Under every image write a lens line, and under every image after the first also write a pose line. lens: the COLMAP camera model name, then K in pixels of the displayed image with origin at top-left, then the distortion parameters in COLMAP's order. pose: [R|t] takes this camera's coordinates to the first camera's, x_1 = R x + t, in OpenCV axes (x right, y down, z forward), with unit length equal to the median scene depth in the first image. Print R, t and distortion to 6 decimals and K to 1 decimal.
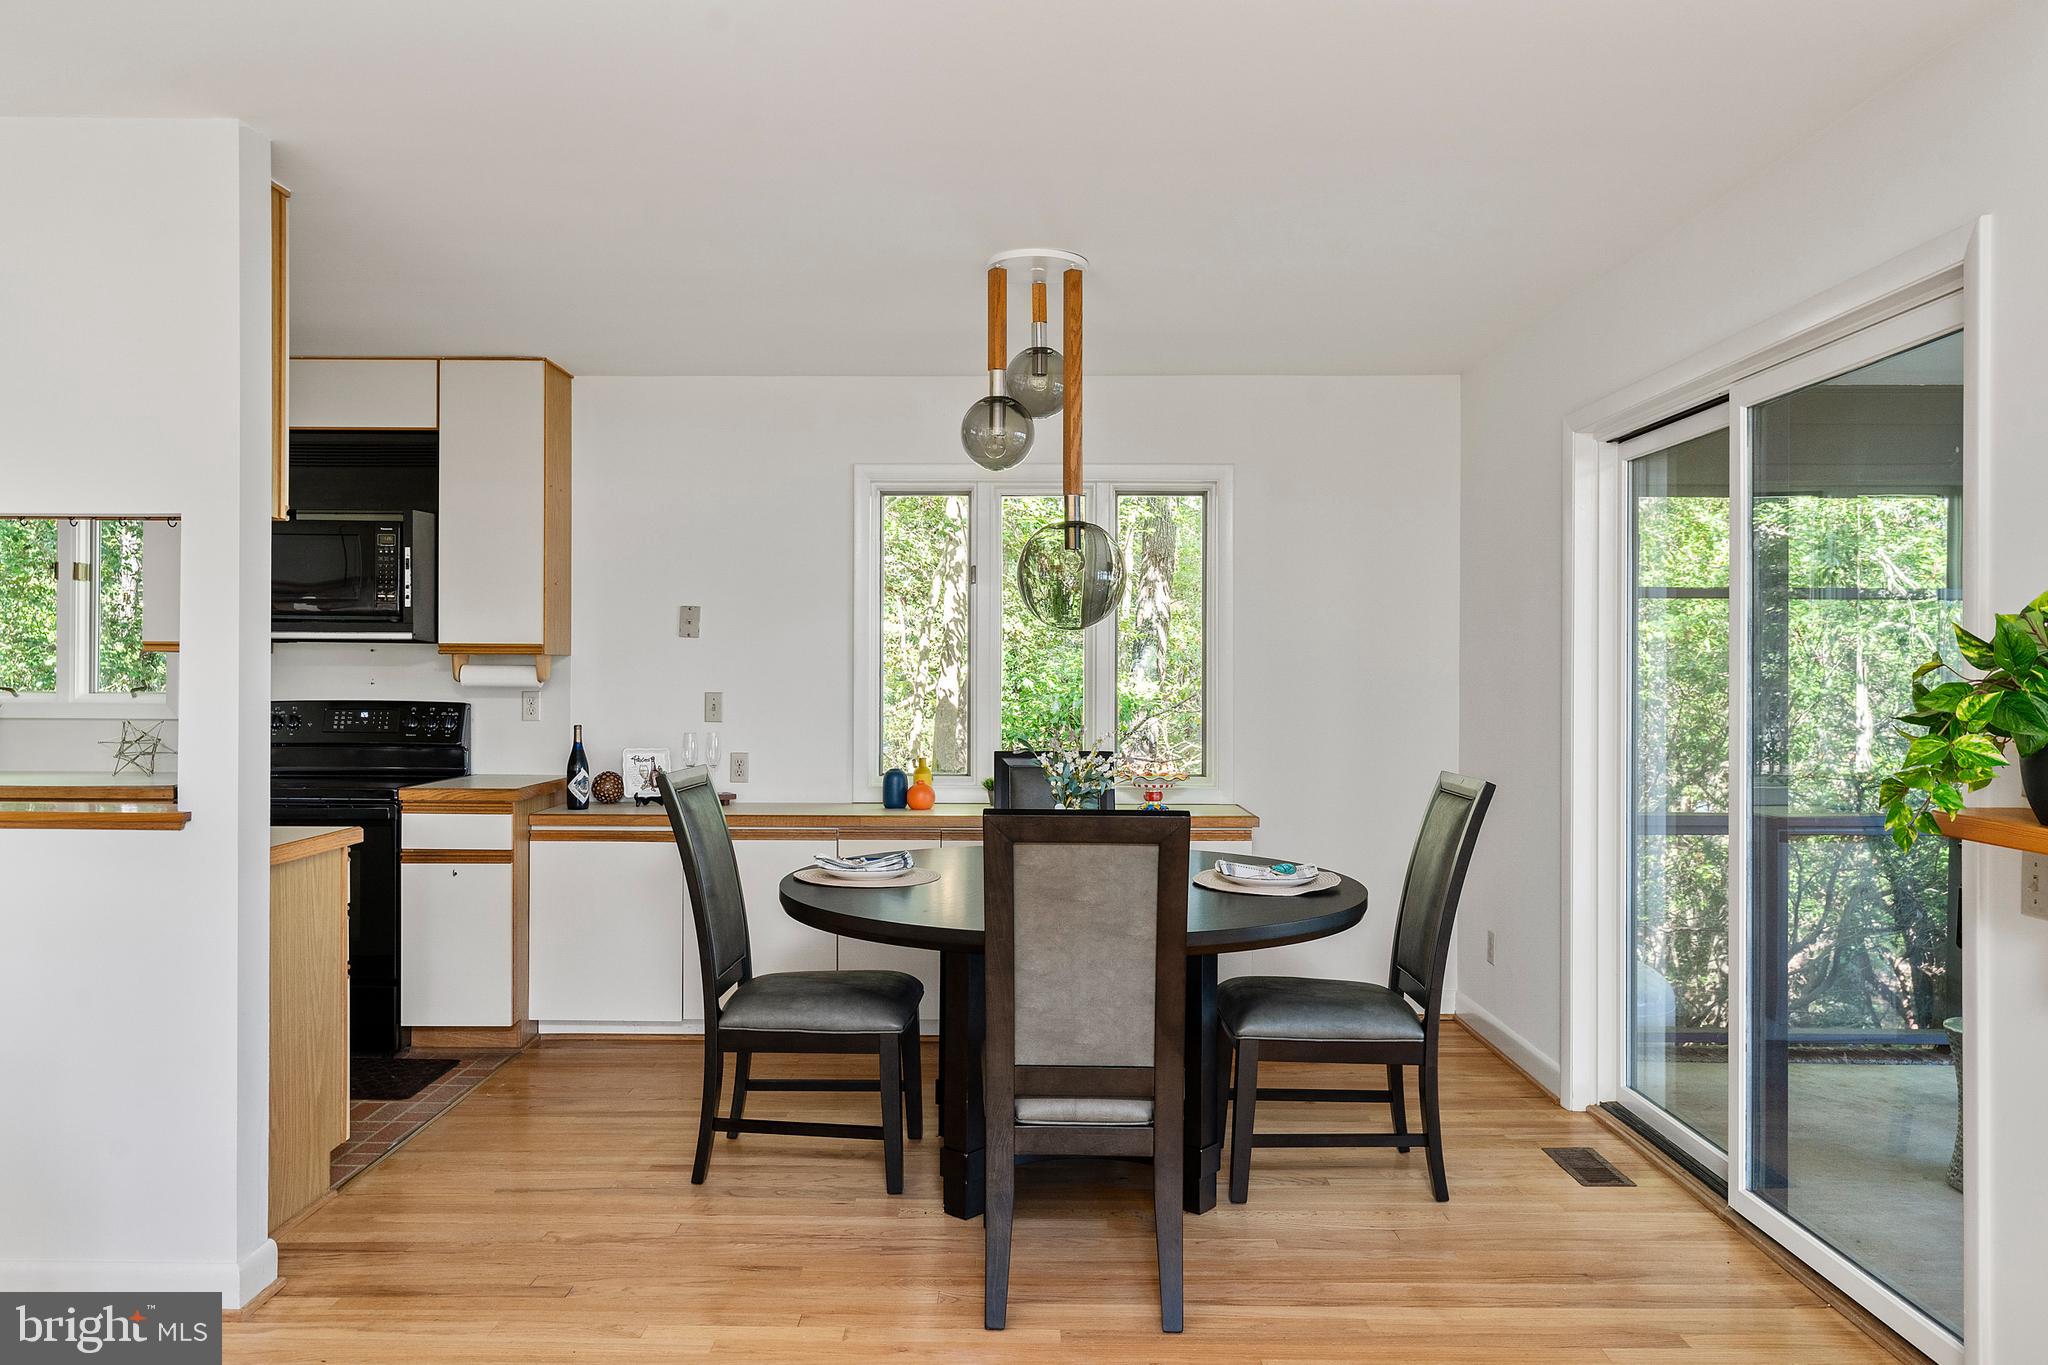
lens RADIAL K [[1426.3, 0, 1021.1], [0, 1426.3, 675.1], [0, 0, 1]] dist [0.008798, 0.002784]
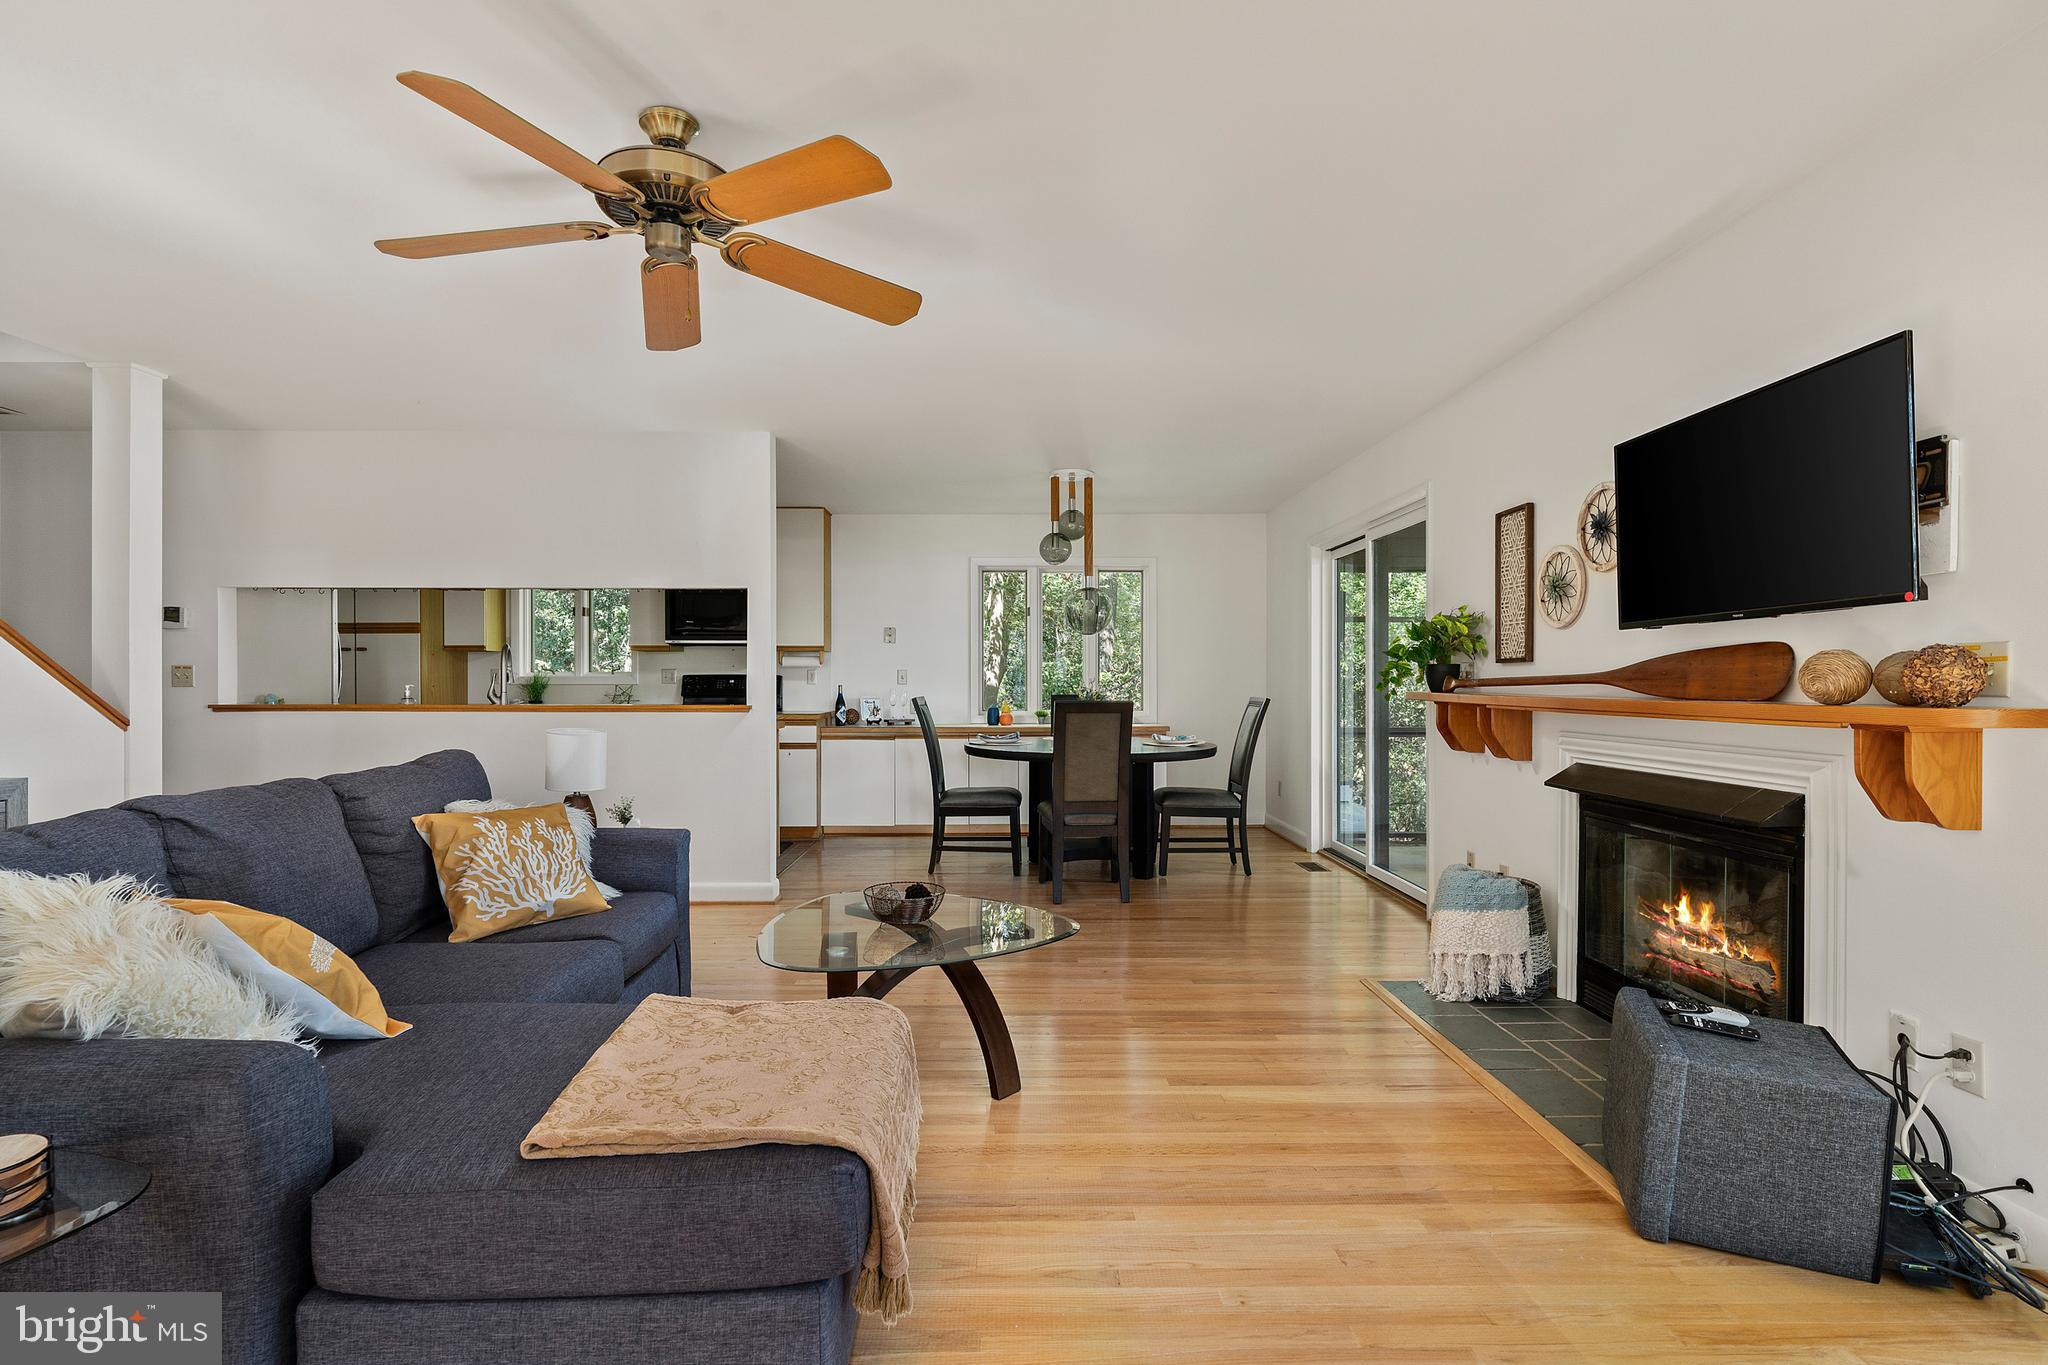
lens RADIAL K [[969.9, 0, 1020.7], [0, 969.9, 682.3], [0, 0, 1]] dist [-0.009159, 0.001690]
pose [[0.999824, -0.004852, 0.018117, -0.079402], [0.004827, 0.999987, 0.001384, 0.031831], [-0.018124, -0.001296, 0.999835, -0.429175]]
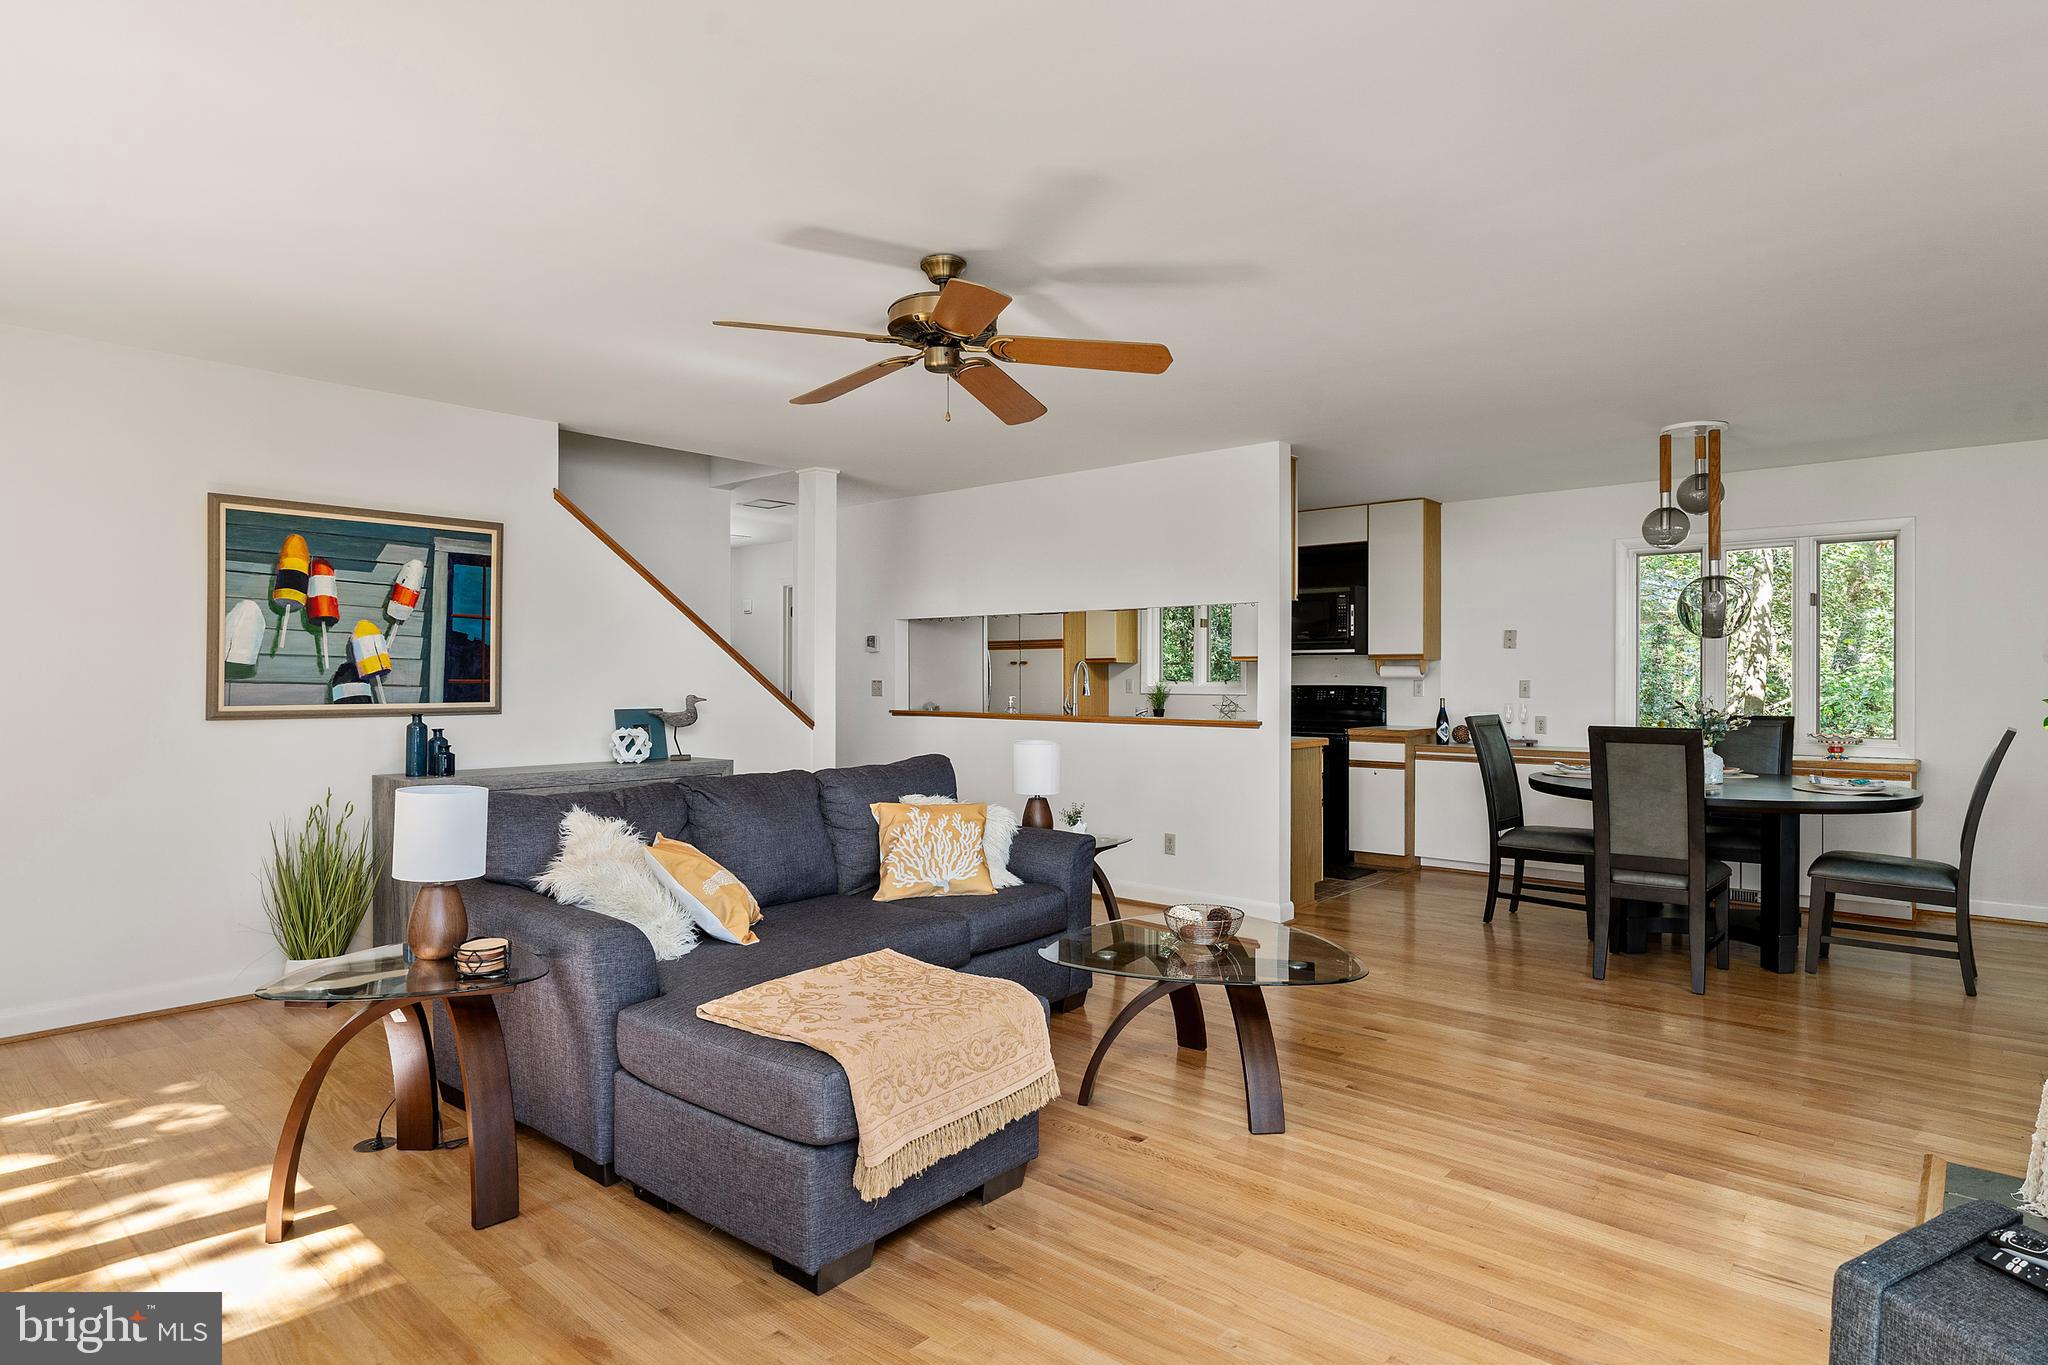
lens RADIAL K [[1107.3, 0, 1015.8], [0, 1107.3, 685.0], [0, 0, 1]] dist [-0.006002, -0.000399]
pose [[0.753307, -0.000492, -0.657669, 0.216131], [0.001814, 0.999997, 0.001329, 0.016147], [0.657667, -0.002194, 0.753306, -0.436024]]
